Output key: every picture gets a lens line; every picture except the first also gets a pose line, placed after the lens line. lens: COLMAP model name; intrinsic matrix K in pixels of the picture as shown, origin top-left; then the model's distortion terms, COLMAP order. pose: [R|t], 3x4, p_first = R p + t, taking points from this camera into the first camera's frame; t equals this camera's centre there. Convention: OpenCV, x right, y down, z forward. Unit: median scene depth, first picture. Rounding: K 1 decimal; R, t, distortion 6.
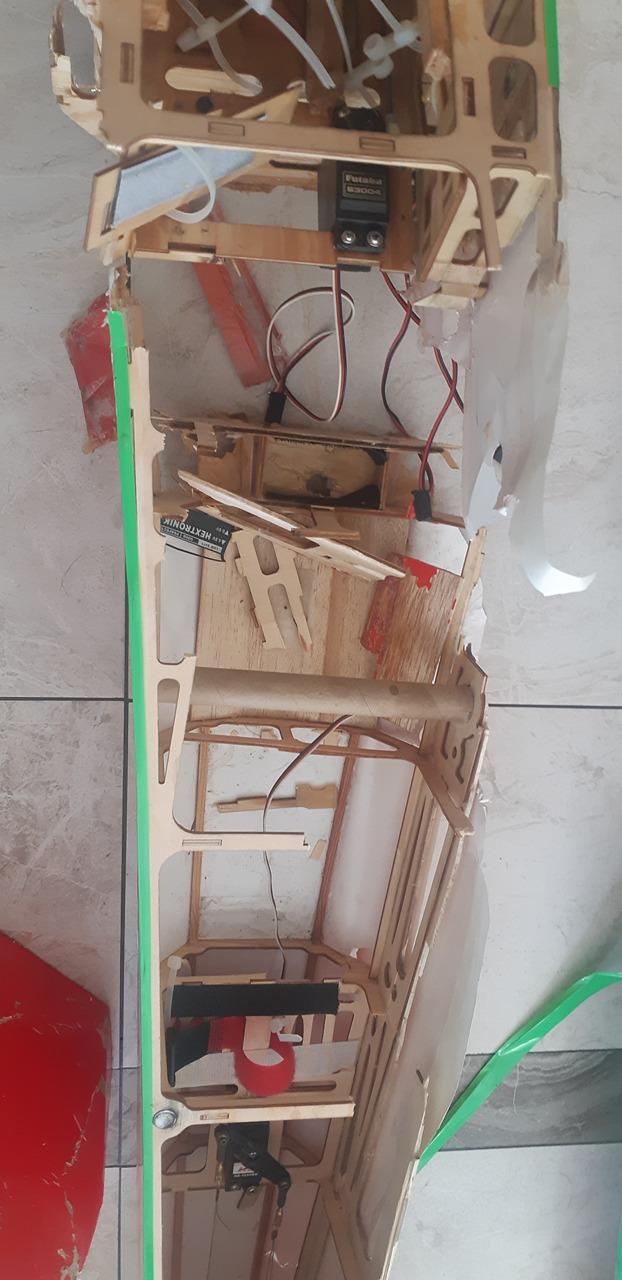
lens RADIAL K [[1010.4, 0, 311.0], [0, 1010.4, 640.0], [0, 0, 1]] dist [0.009408, -0.005016]
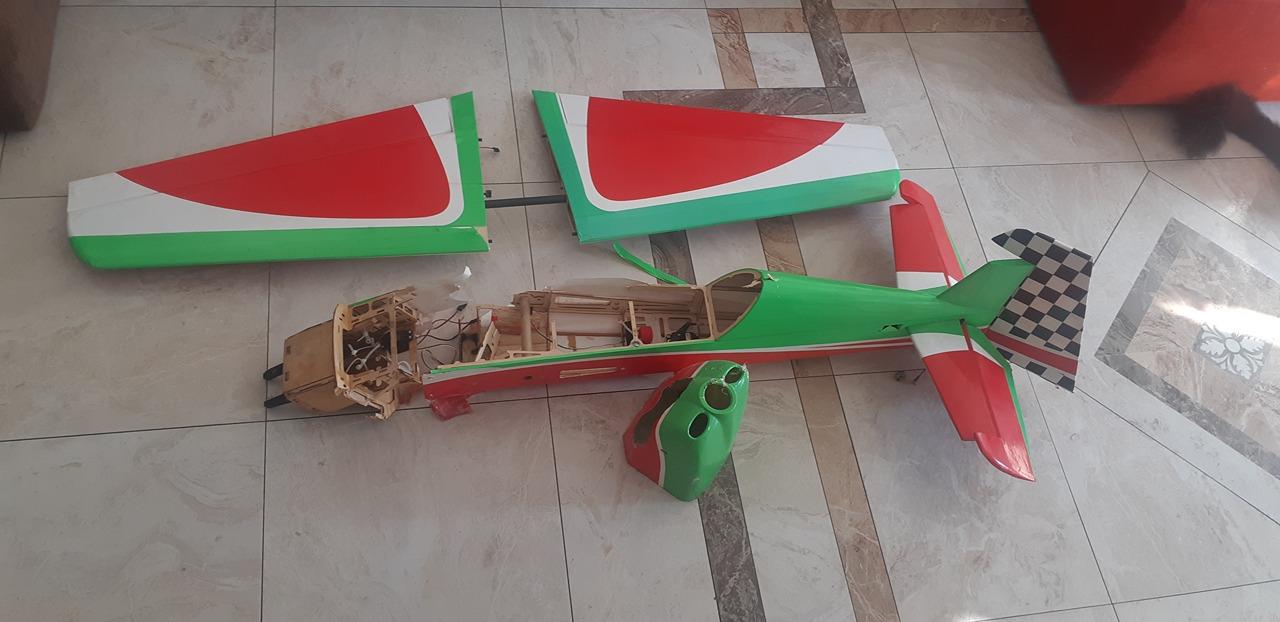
lens RADIAL K [[1010.4, 0, 640.0], [0, 1010.4, 311.0], [0, 0, 1]] dist [0.009408, -0.005016]
pose [[-0.186516, -0.914022, 0.360243, -1.241004], [0.965780, -0.237845, -0.103438, 0.806631], [0.180227, 0.328623, 0.927106, -2.240426]]
